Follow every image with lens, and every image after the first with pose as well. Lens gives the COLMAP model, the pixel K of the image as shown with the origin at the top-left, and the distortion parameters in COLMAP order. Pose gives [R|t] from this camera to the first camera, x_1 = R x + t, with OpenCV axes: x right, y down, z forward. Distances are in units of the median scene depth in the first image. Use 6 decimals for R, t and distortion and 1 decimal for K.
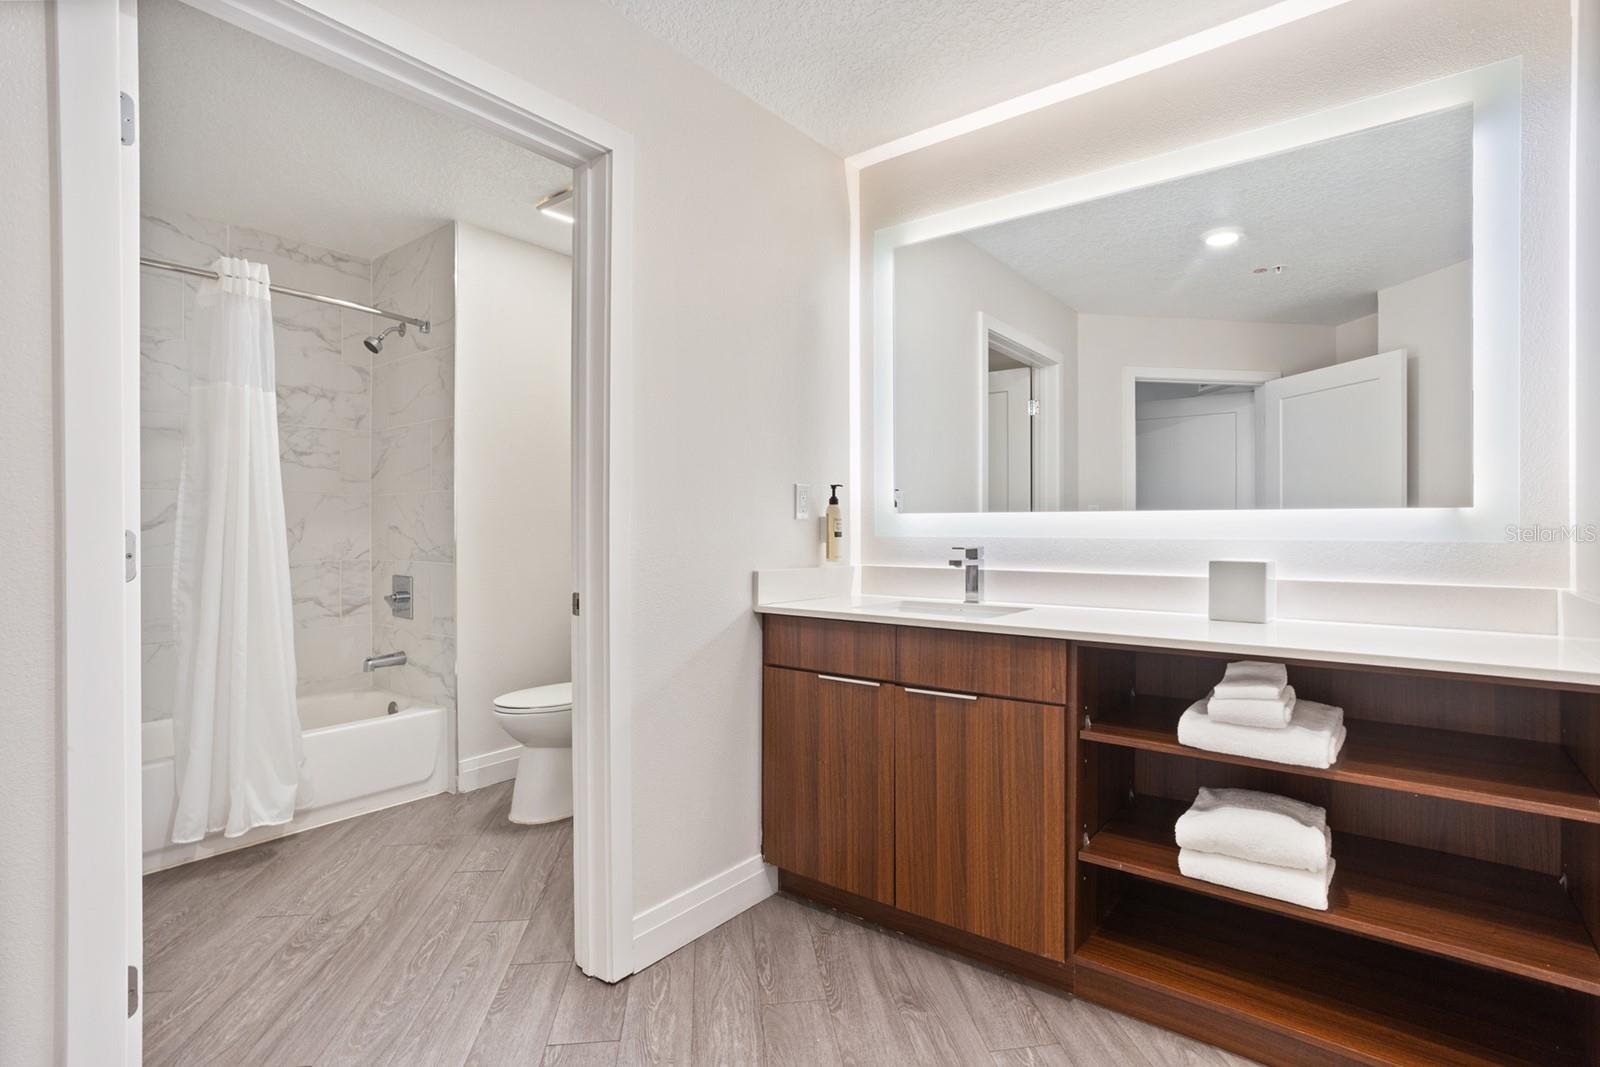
lens RADIAL K [[810.5, 0, 800.0], [0, 810.5, 533.5], [0, 0, 1]] dist [-0.019201, 0.027192]
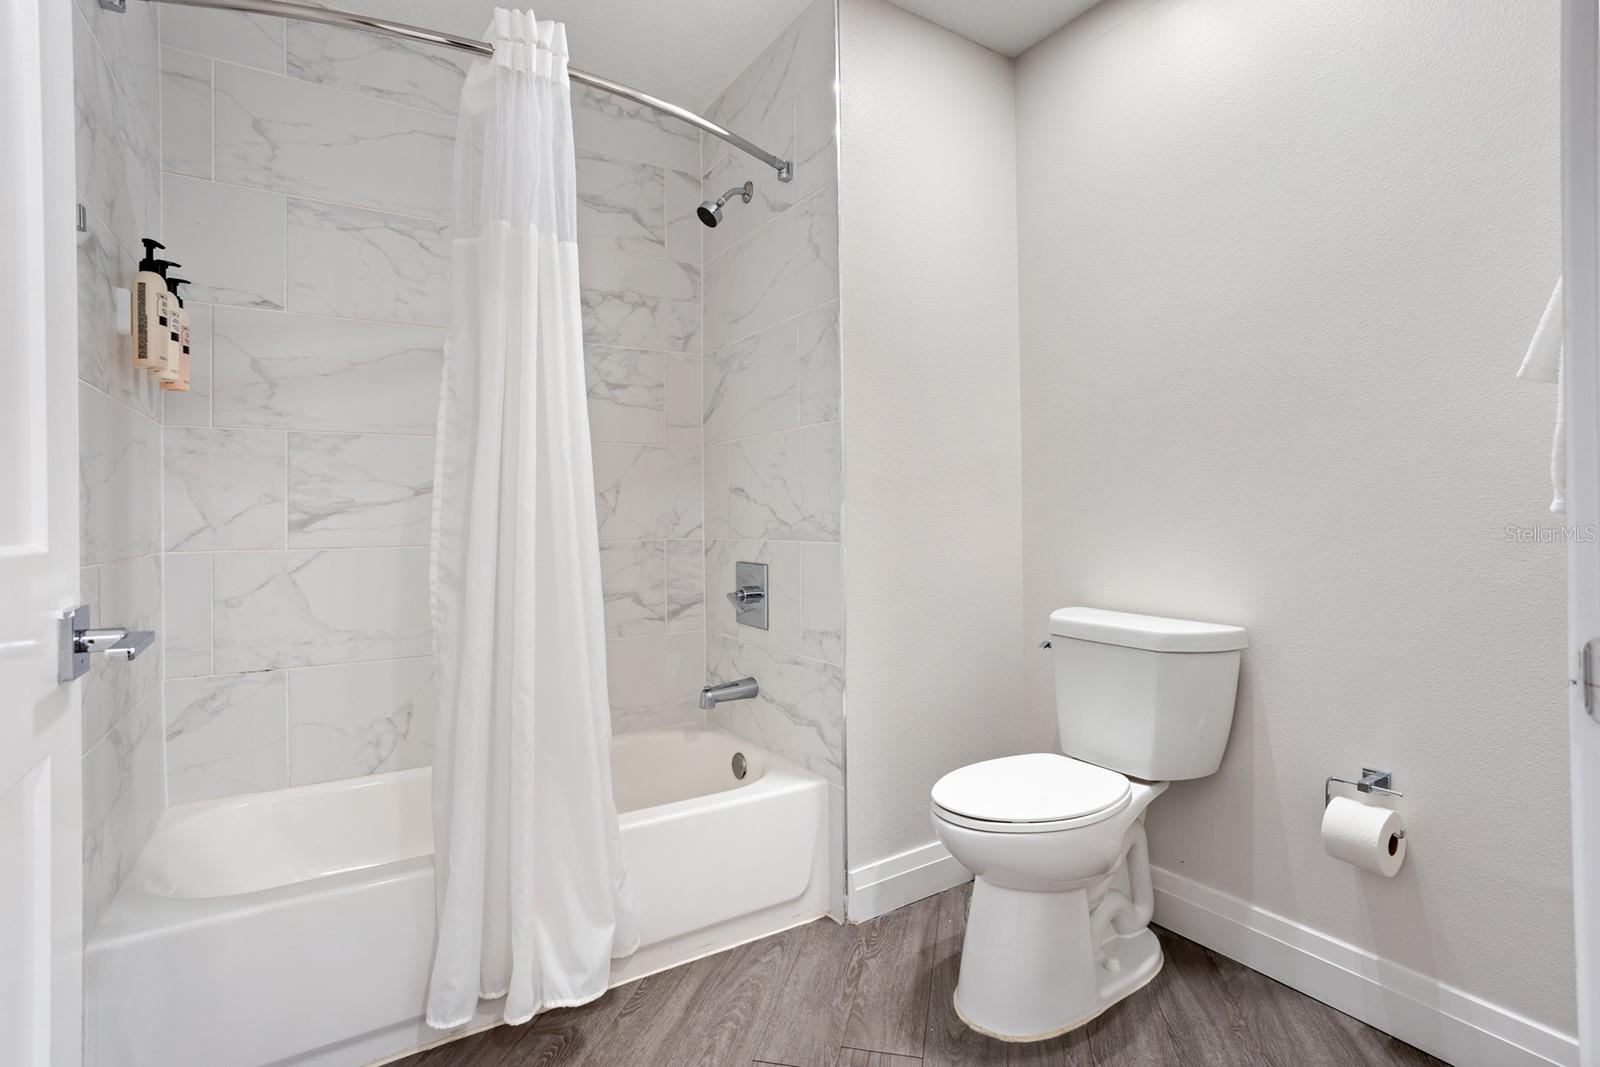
lens RADIAL K [[768.6, 0, 806.9], [0, 768.6, 524.5], [0, 0, 1]] dist [-0.002331, 0.000343]
pose [[0.953737, -0.006113, -0.300580, -0.274387], [0.005888, 0.999981, -0.001654, 0.023934], [0.300584, -0.000192, 0.953755, 0.438660]]
